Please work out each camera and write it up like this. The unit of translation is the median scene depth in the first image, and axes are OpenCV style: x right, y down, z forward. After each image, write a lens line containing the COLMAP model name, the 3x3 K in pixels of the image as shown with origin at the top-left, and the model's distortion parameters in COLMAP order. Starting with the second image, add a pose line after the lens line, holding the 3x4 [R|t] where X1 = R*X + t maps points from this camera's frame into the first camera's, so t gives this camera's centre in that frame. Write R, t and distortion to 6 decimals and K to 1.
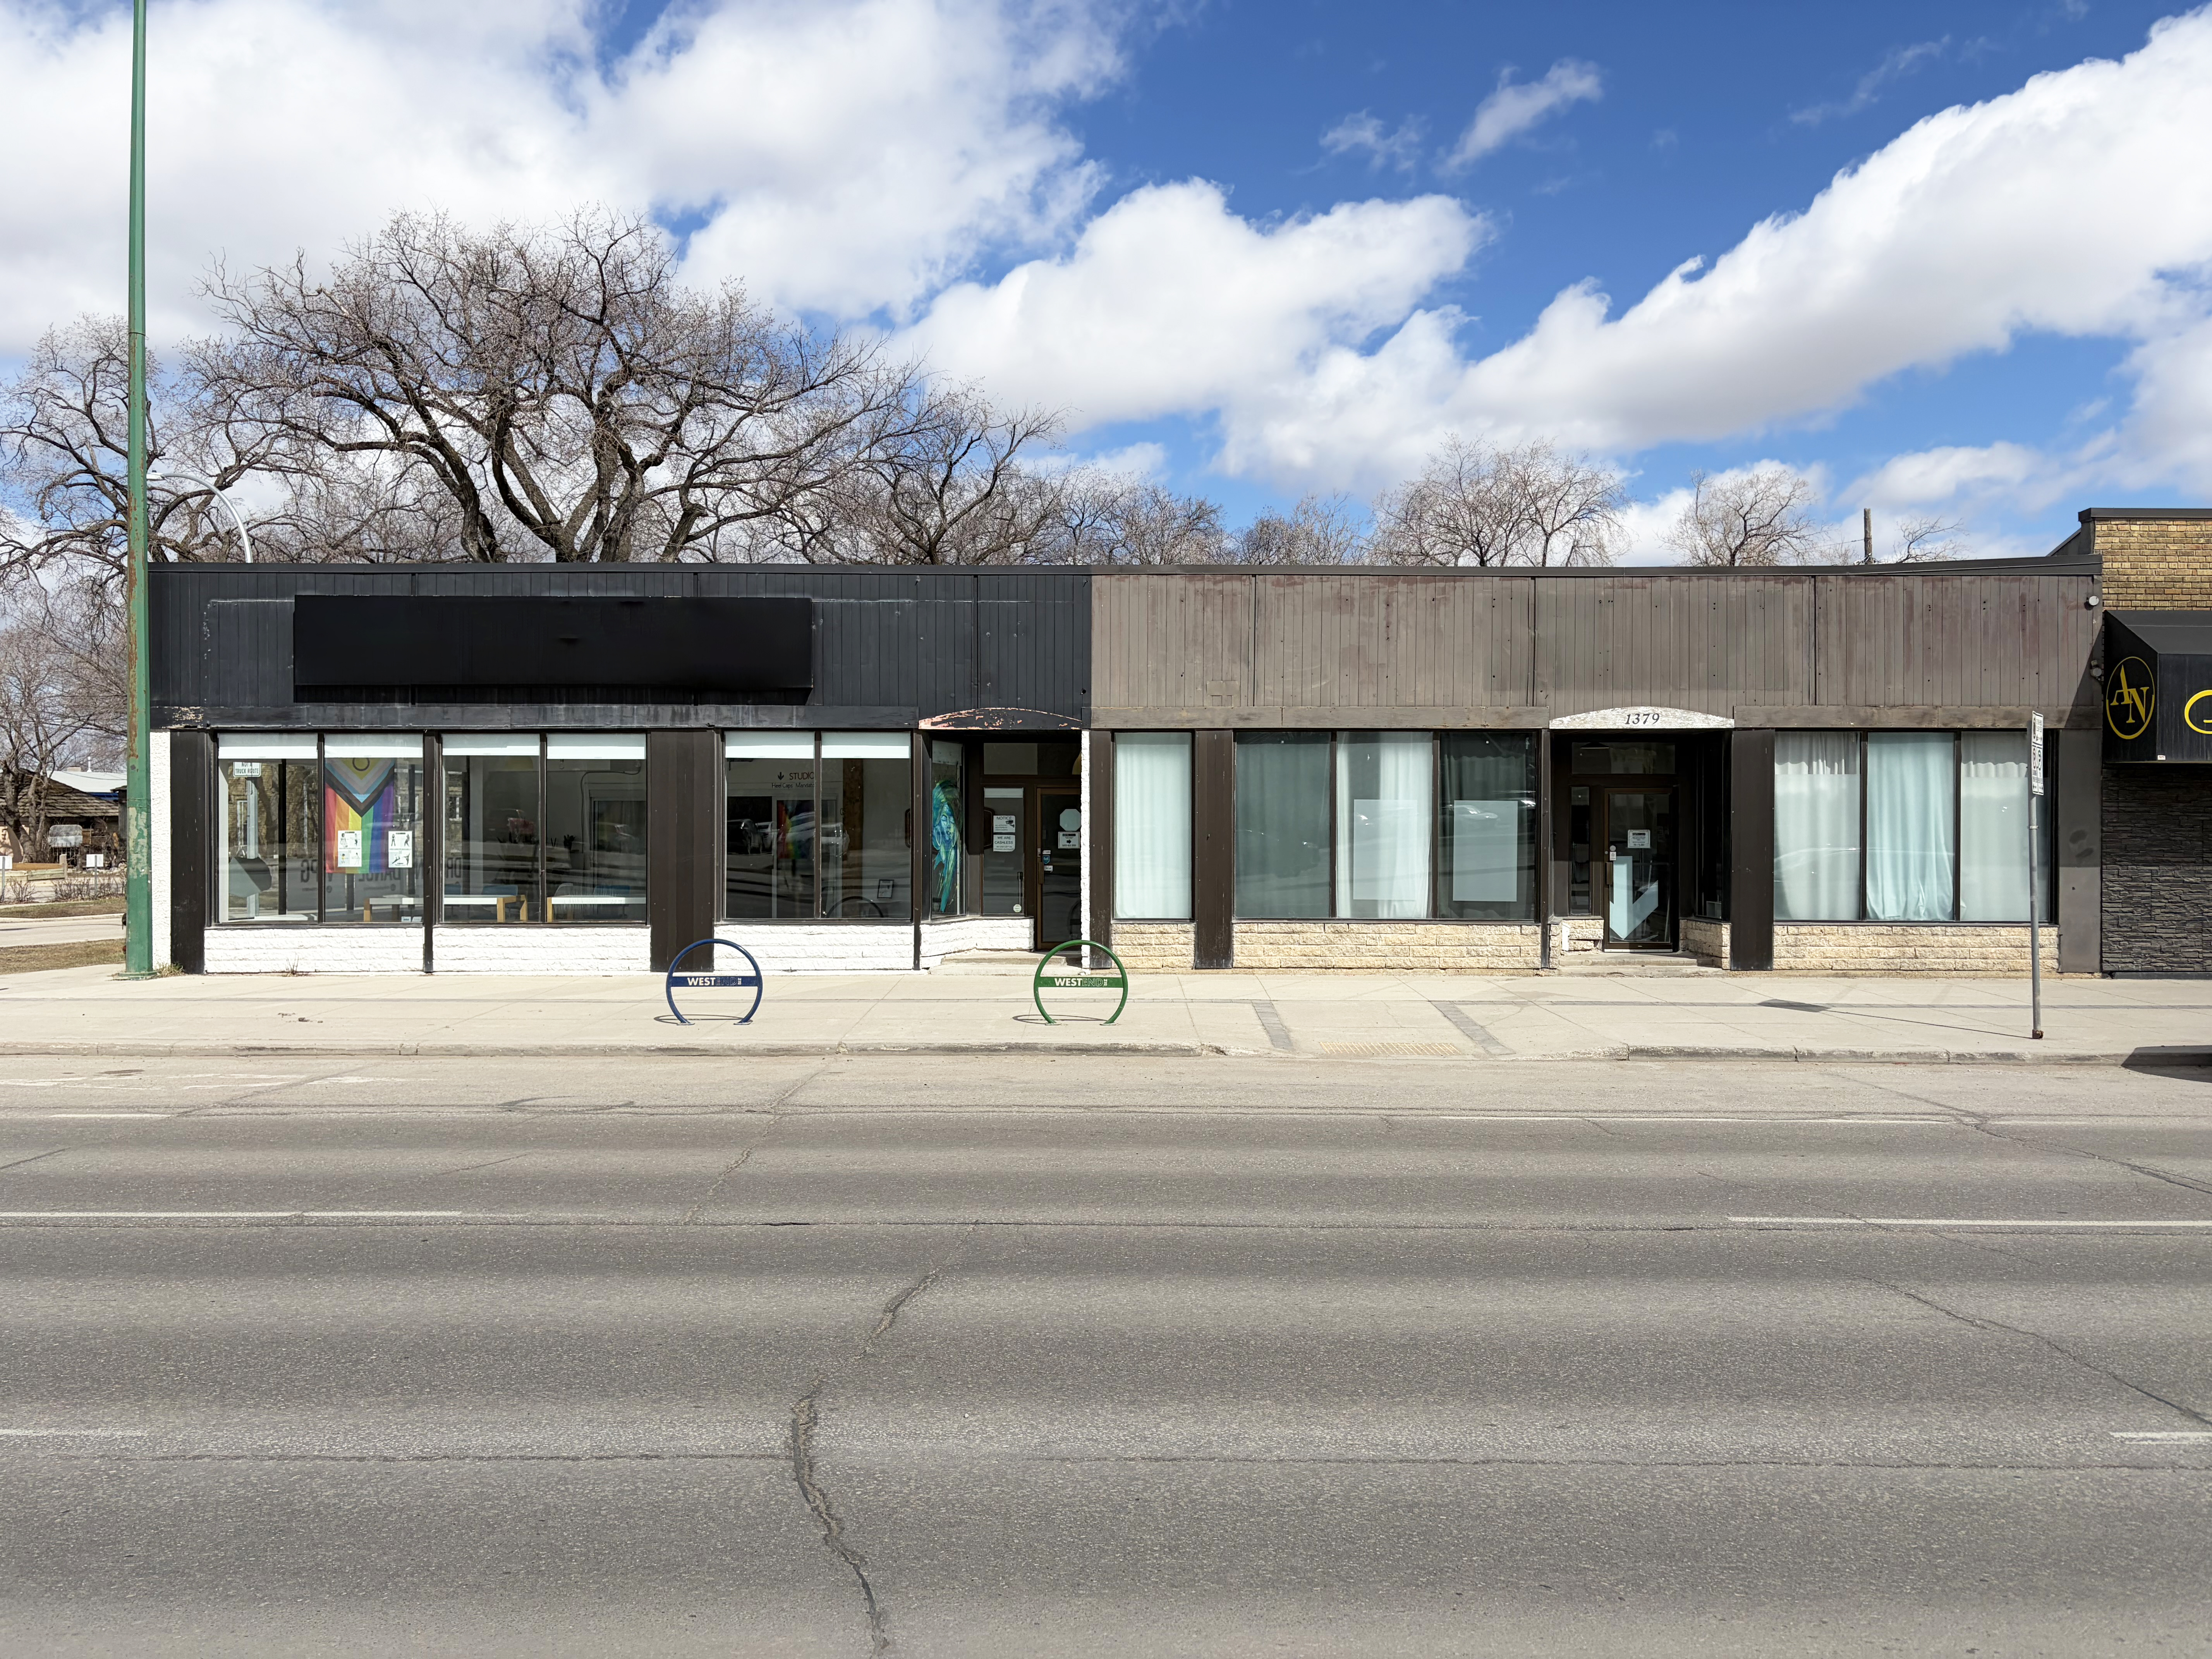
lens RADIAL K [[1674.8, 0, 1106.5], [0, 1674.8, 837.3], [0, 0, 1]] dist [0.014233, -0.000570]
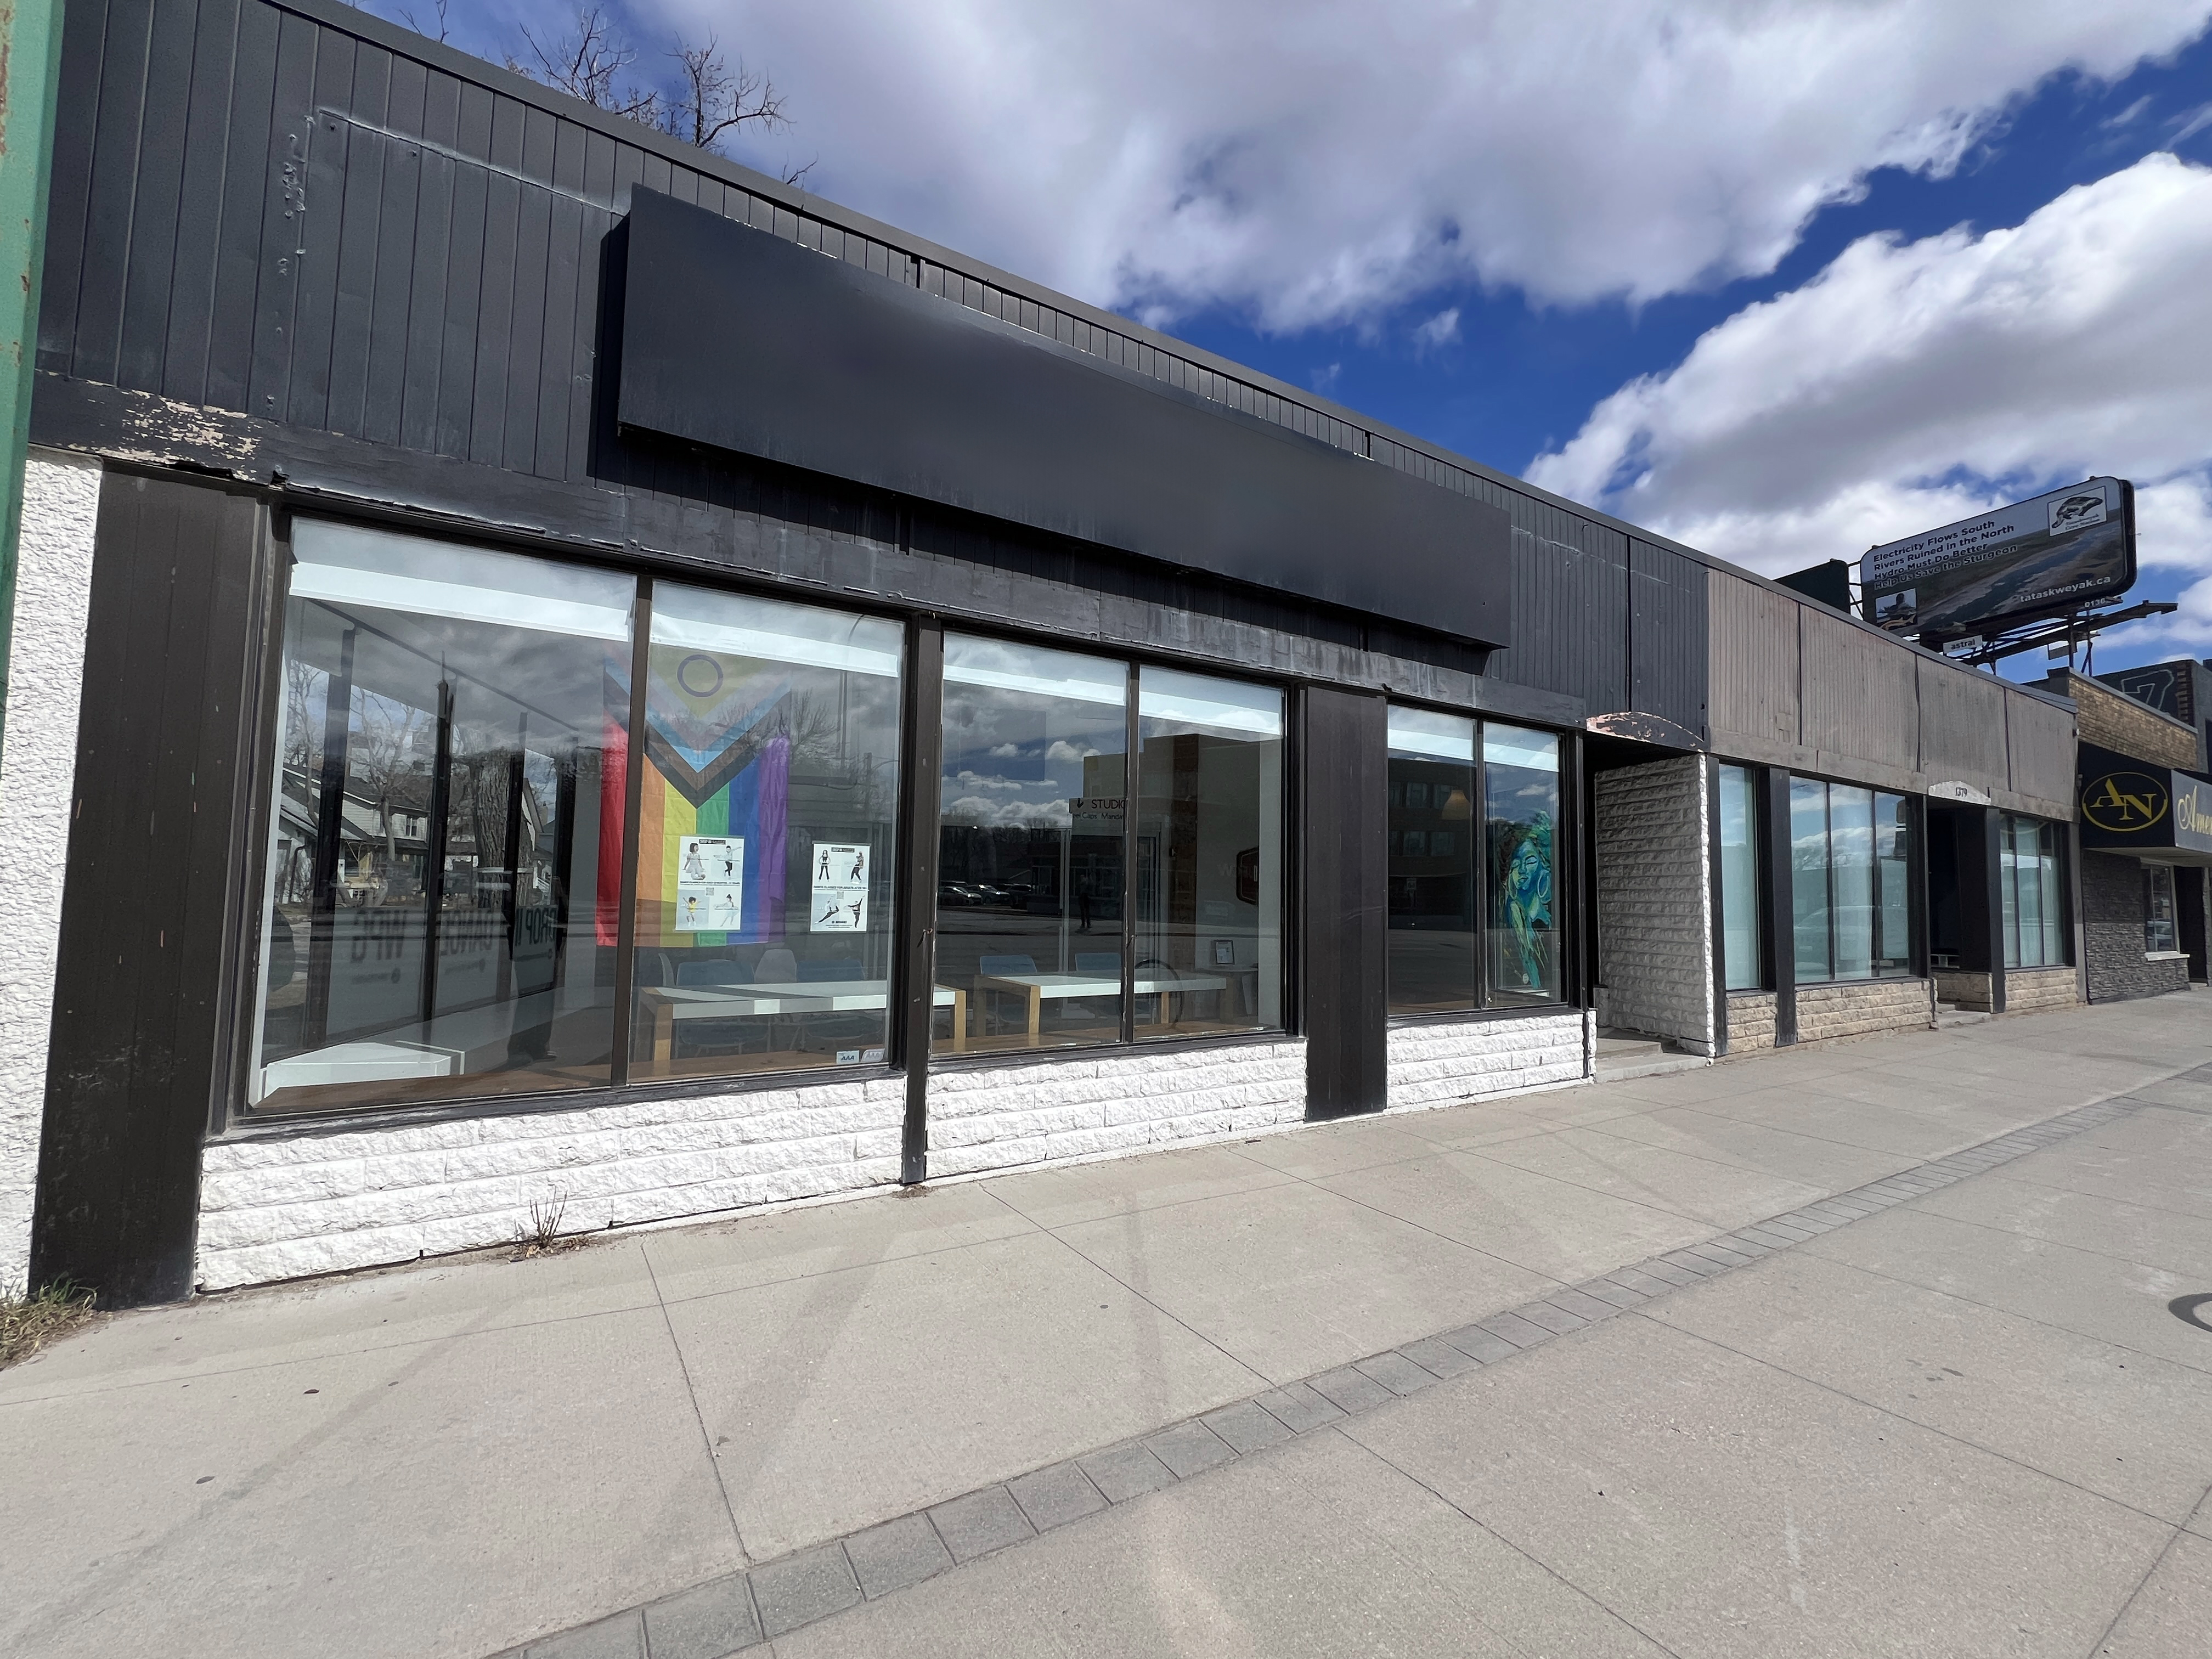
lens RADIAL K [[931.3, 0, 1104.3], [0, 931.3, 833.8], [0, 0, 1]] dist [-0.011480, -0.001236]
pose [[0.845892, 0.048763, 0.531120, -0.491132], [-0.020250, 0.998030, -0.059379, 0.006114], [-0.532969, 0.039473, 0.845213, 0.775793]]
